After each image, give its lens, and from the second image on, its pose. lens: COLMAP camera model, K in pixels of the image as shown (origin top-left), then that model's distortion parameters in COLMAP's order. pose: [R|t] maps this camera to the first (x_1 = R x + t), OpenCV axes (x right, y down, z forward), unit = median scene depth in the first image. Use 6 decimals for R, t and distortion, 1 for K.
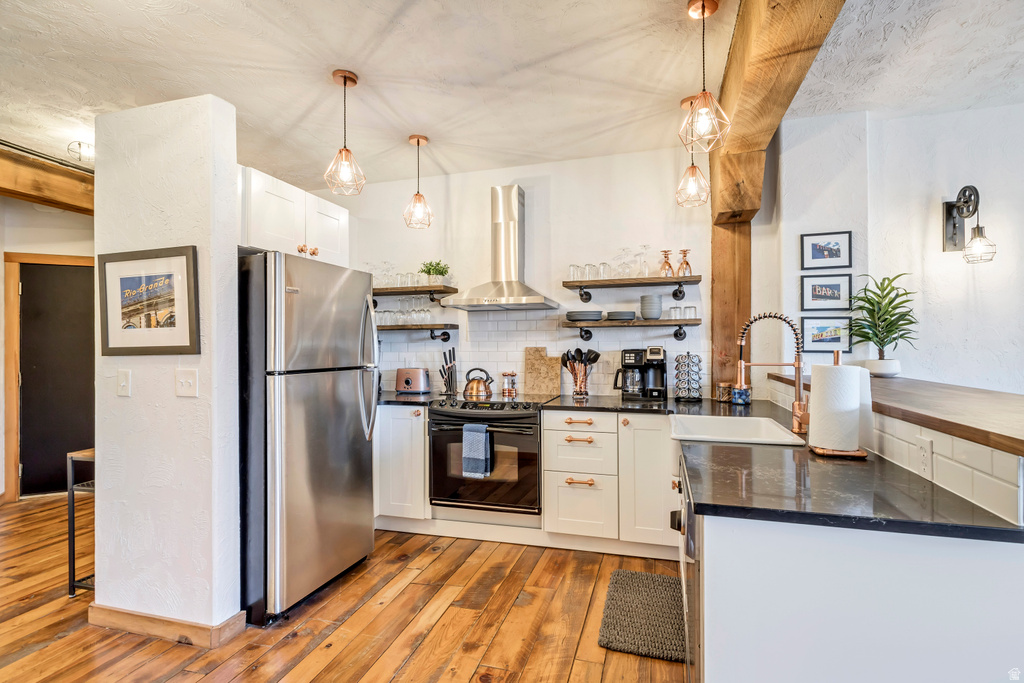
lens RADIAL K [[489.4, 0, 514.2], [0, 489.4, 339.0], [0, 0, 1]] dist [0.000698, -0.000326]
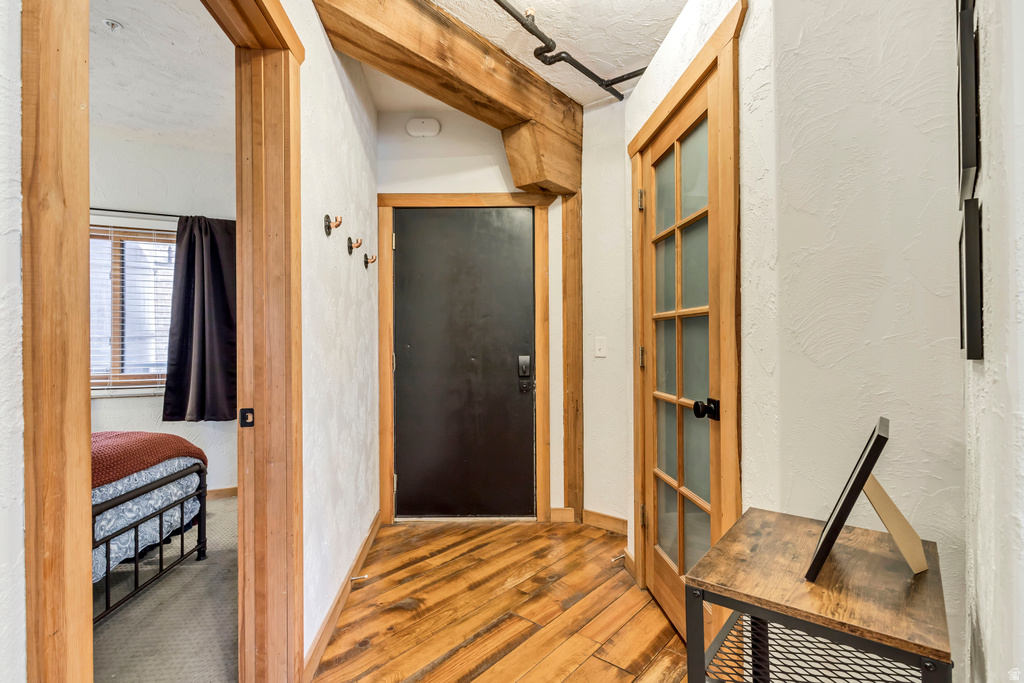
lens RADIAL K [[489.4, 0, 514.2], [0, 489.4, 339.0], [0, 0, 1]] dist [0.000698, -0.000326]
pose [[0.911981, -0.002580, -0.410224, -0.756391], [0.005045, 0.999975, 0.004926, 0.062308], [0.410201, -0.006562, 0.911971, 0.554194]]
